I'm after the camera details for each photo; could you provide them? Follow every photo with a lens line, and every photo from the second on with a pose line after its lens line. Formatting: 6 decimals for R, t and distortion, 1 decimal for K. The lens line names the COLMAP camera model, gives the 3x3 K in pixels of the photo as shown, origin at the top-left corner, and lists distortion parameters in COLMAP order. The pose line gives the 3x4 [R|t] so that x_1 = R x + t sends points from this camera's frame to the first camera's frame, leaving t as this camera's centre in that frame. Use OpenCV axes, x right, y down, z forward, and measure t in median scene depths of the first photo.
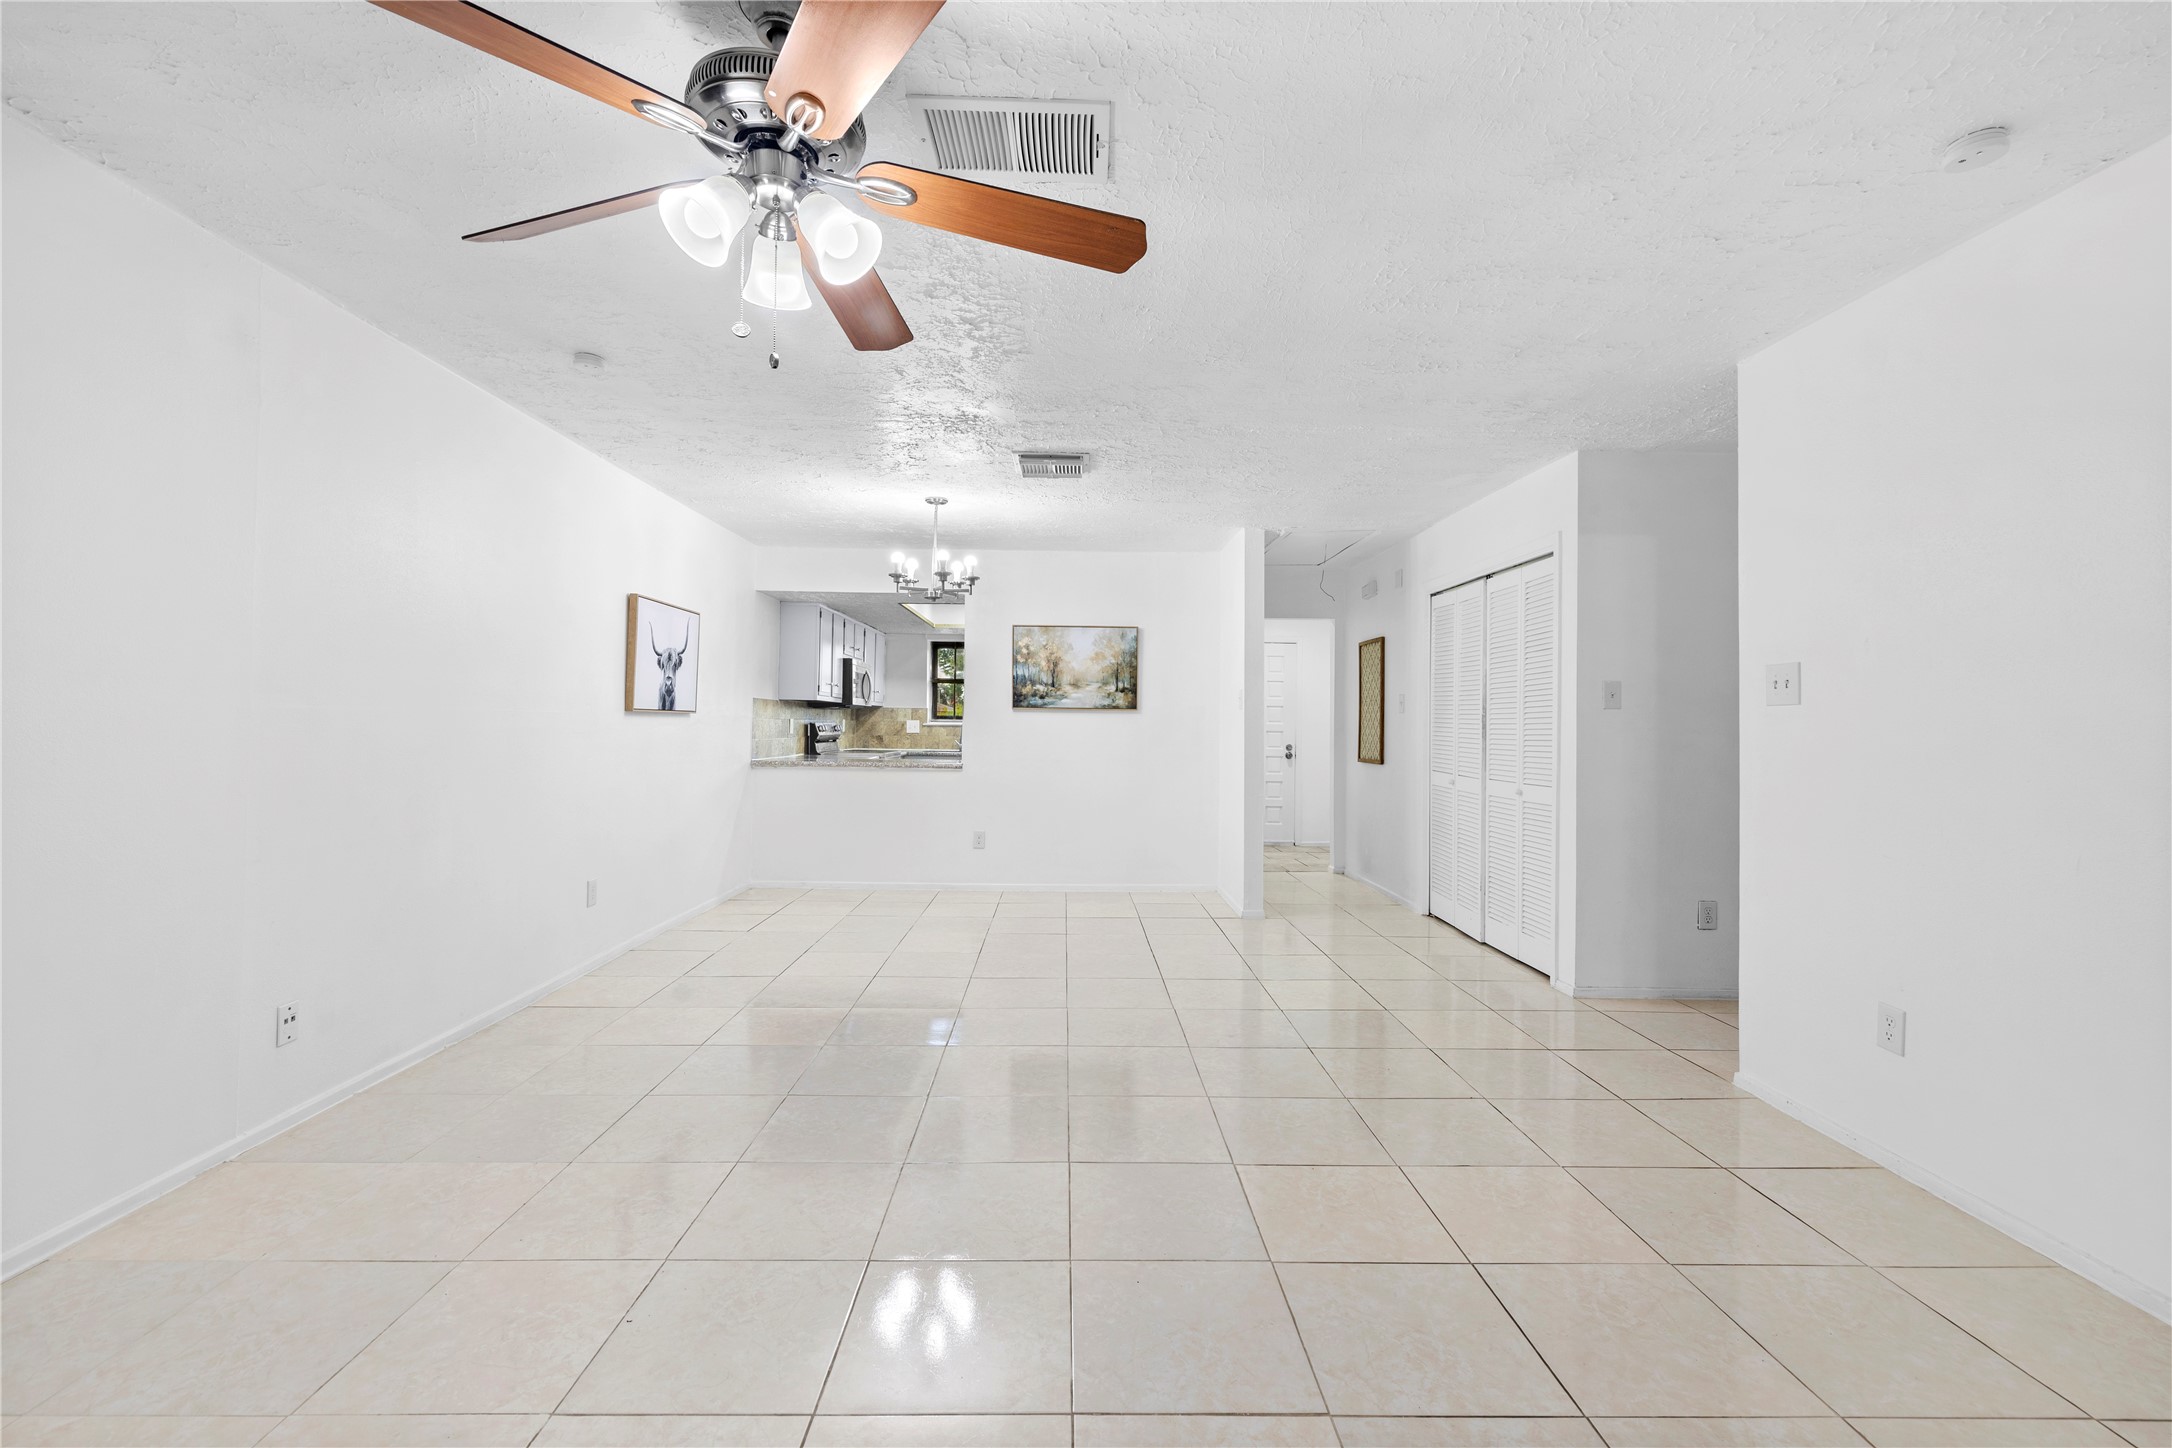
lens RADIAL K [[917.9, 0, 1088.1], [0, 917.9, 718.4], [0, 0, 1]] dist [-0.000090, 0.002234]
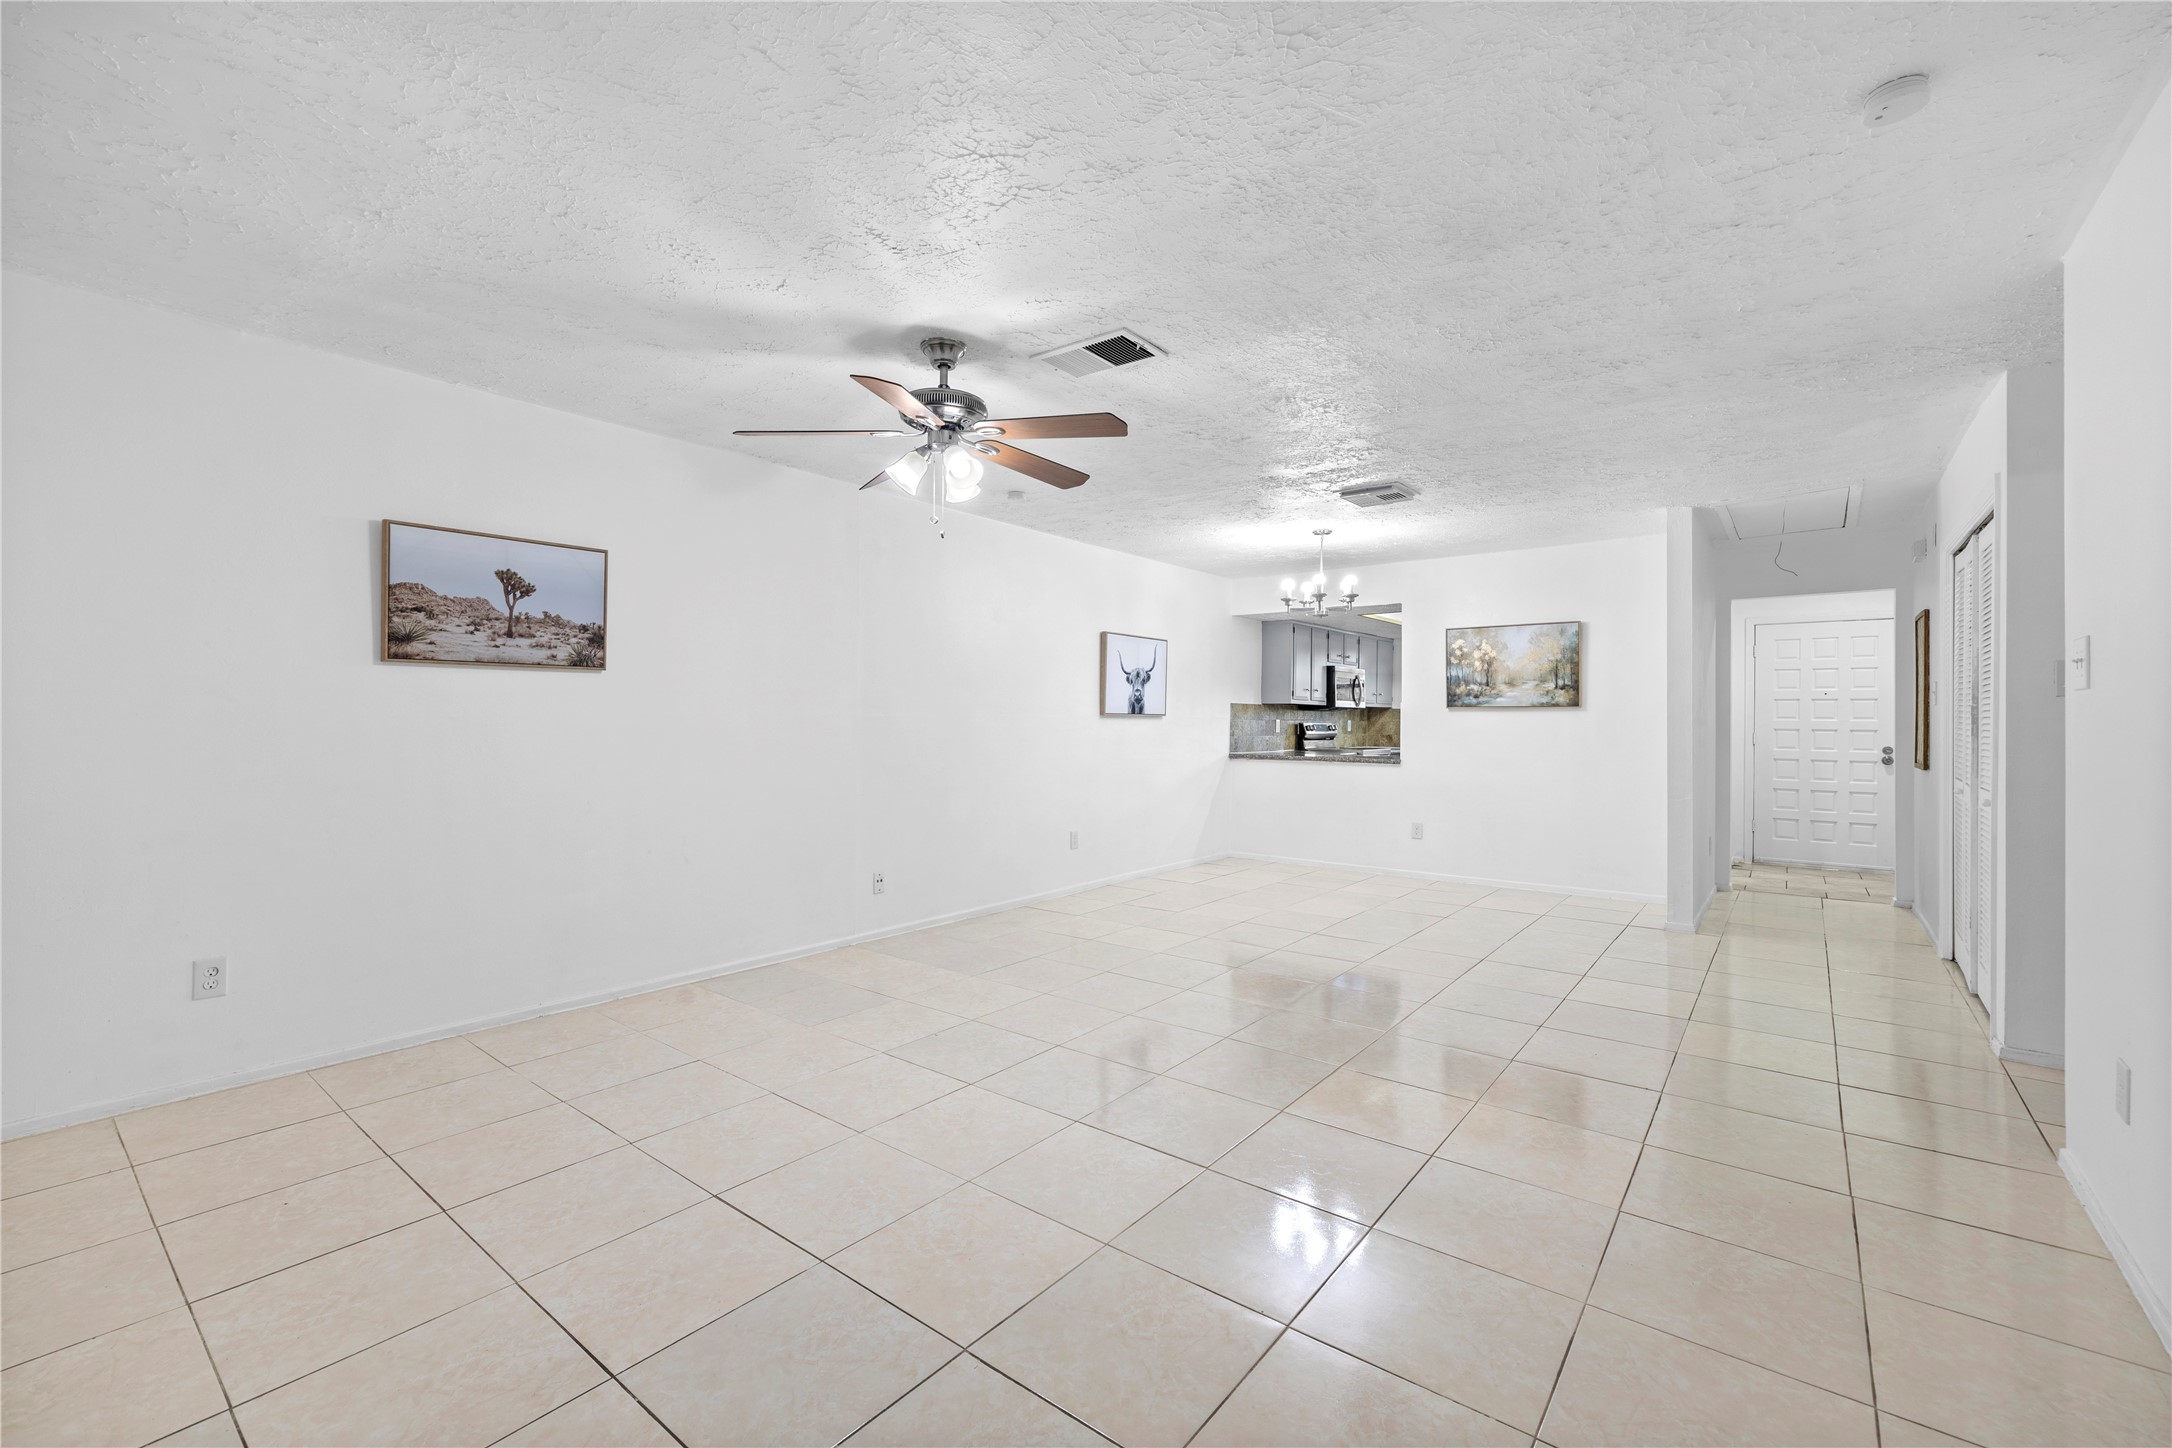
lens RADIAL K [[917.9, 0, 1091.0], [0, 917.9, 724.3], [0, 0, 1]] dist [-0.000090, 0.002234]
pose [[0.775198, -0.006026, -0.631689, 0.266505], [0.008182, 0.999966, 0.000501, 0.004049], [0.631665, -0.005557, 0.775221, -0.074586]]
